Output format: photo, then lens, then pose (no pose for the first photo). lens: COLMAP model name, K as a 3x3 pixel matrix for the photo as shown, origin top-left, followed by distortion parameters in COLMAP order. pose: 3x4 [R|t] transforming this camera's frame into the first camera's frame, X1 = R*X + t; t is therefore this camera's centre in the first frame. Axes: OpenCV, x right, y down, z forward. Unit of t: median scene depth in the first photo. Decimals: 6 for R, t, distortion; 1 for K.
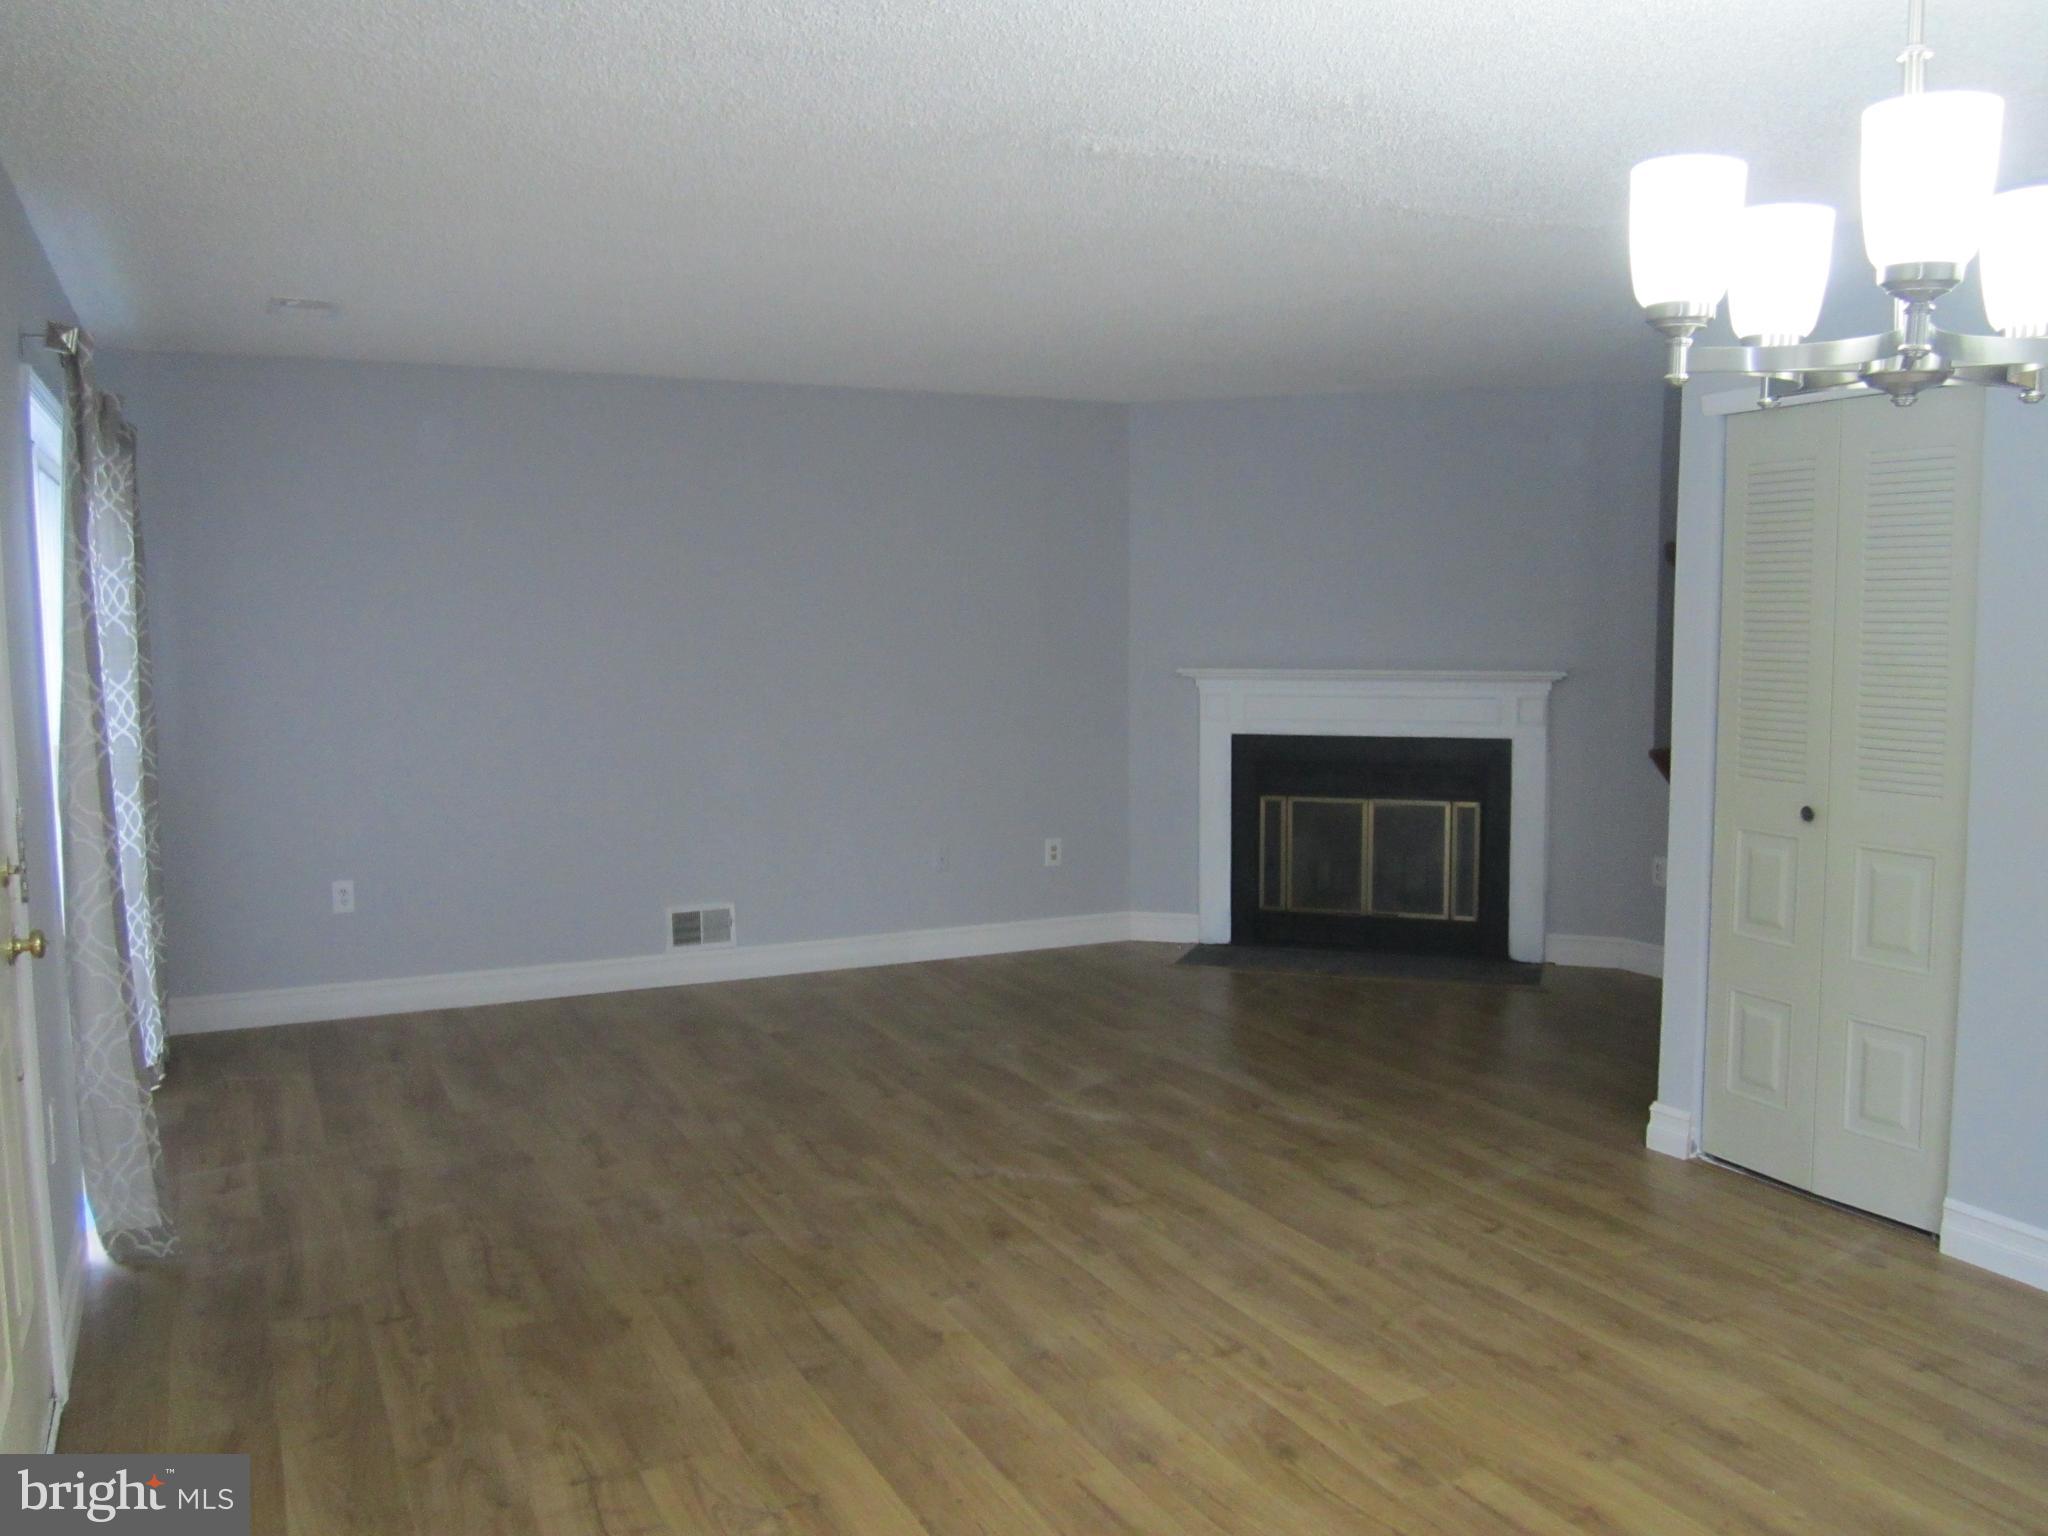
lens RADIAL K [[1678.5, 0, 1034.0], [0, 1678.5, 768.8], [0, 0, 1]] dist [-0.042667, 0.004901]
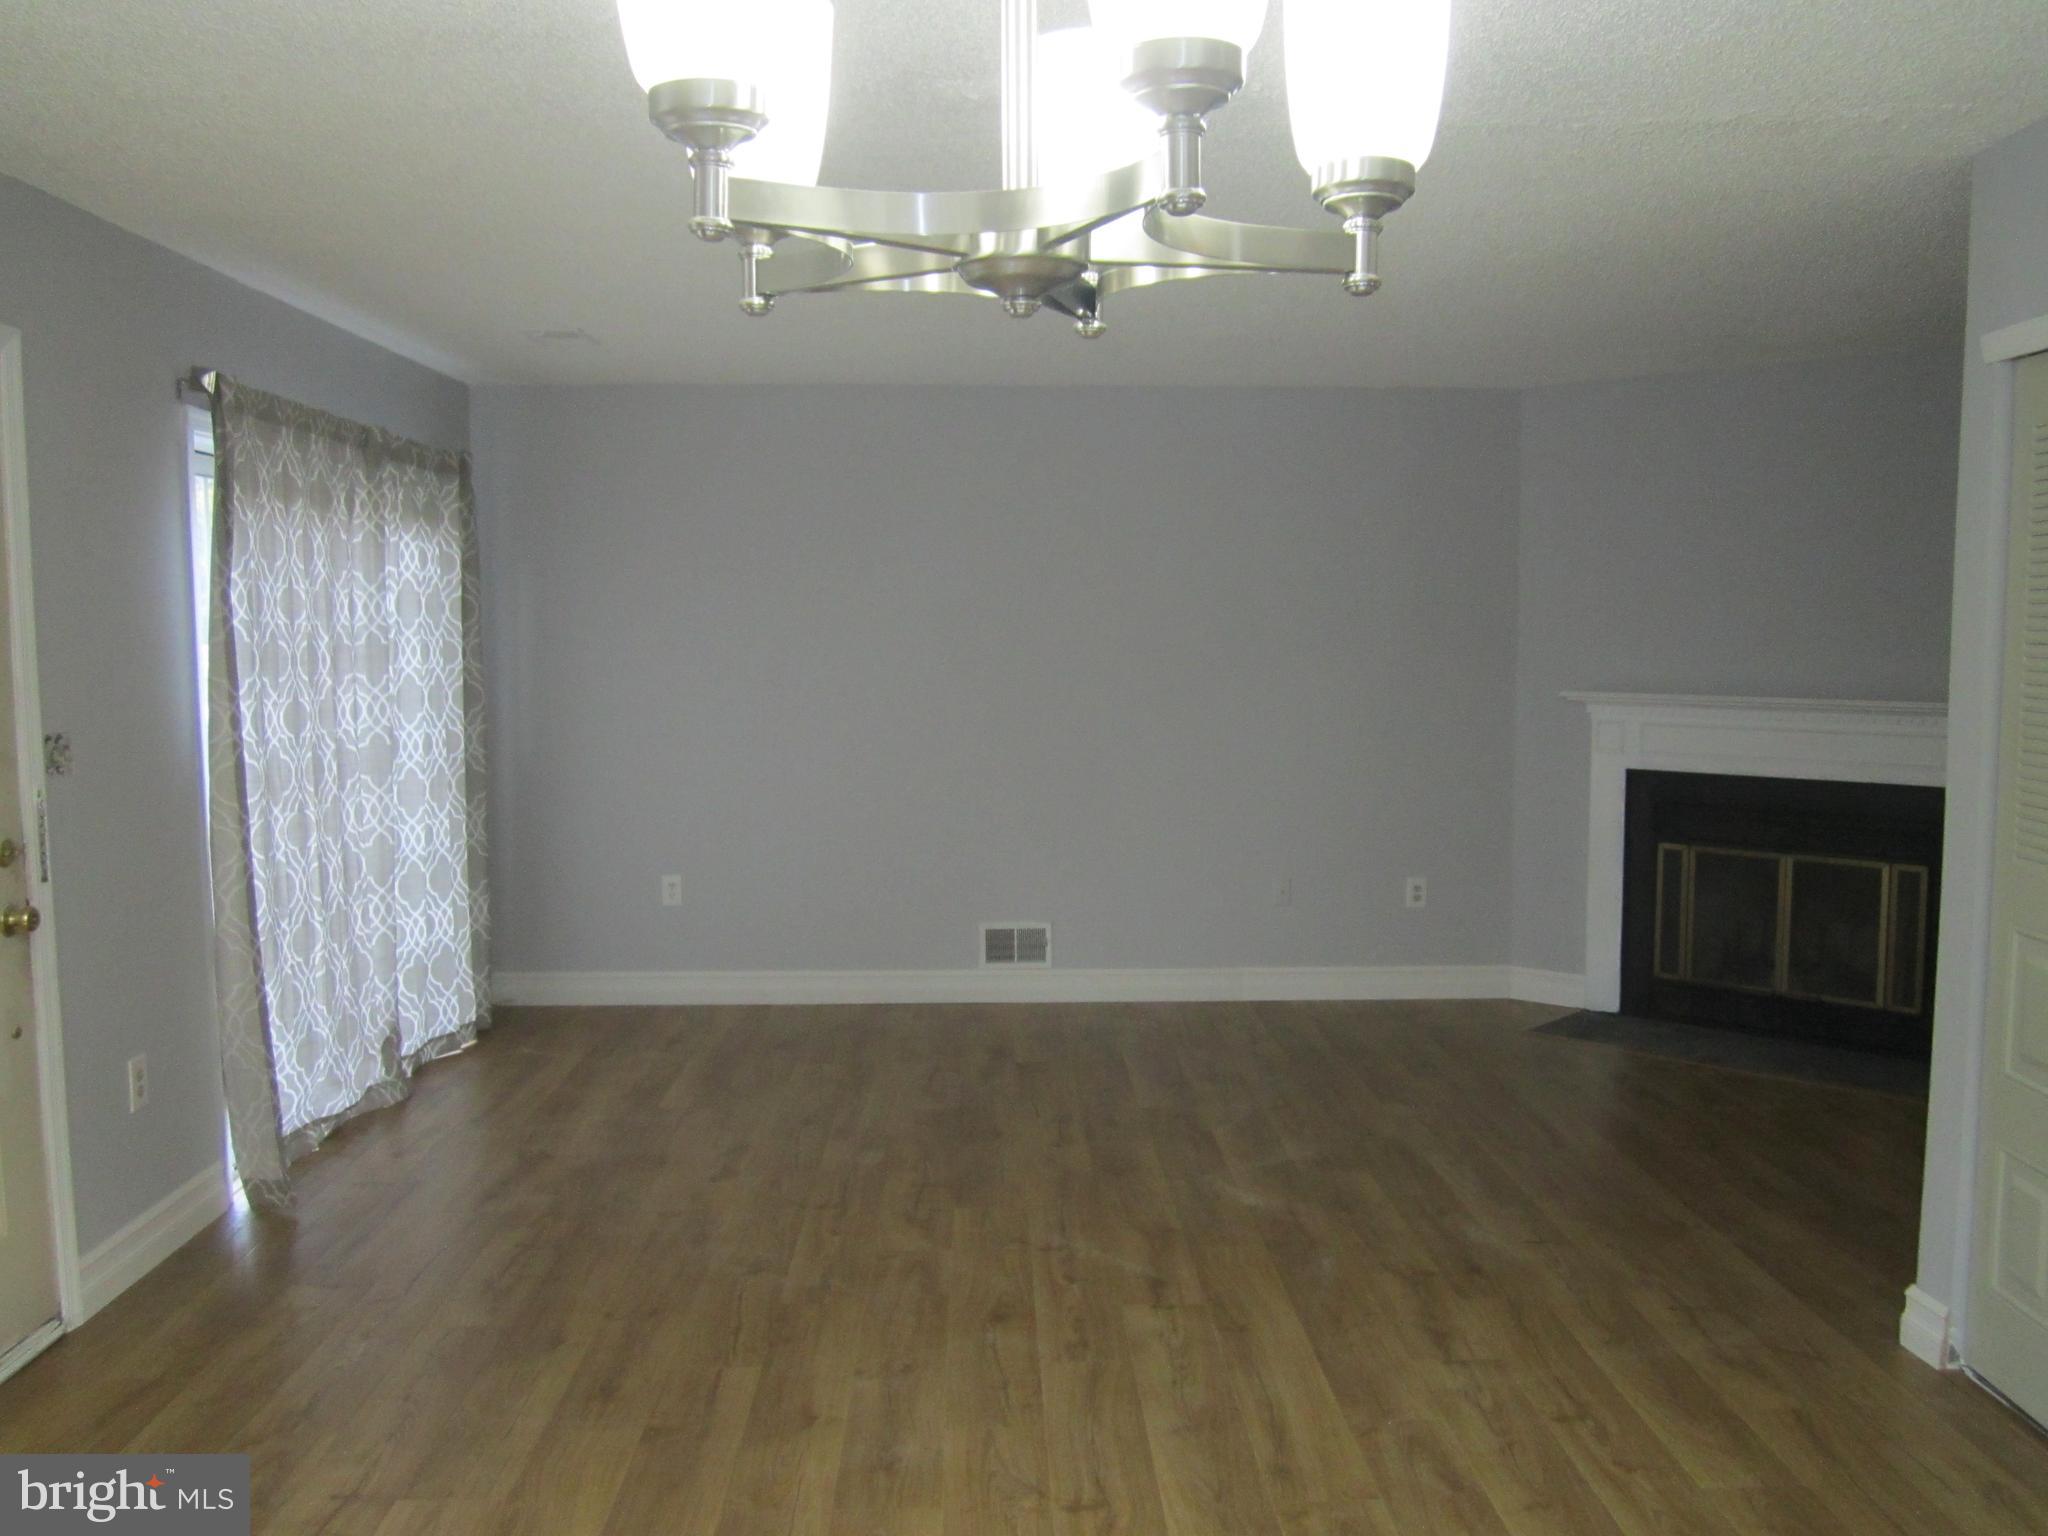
lens RADIAL K [[1678.5, 0, 1034.0], [0, 1678.5, 768.8], [0, 0, 1]] dist [-0.042667, 0.004901]
pose [[0.910987, 0.038232, -0.410658, 0.307095], [-0.040582, 0.999172, 0.002998, -0.017598], [0.410433, 0.013934, 0.911784, 0.158676]]
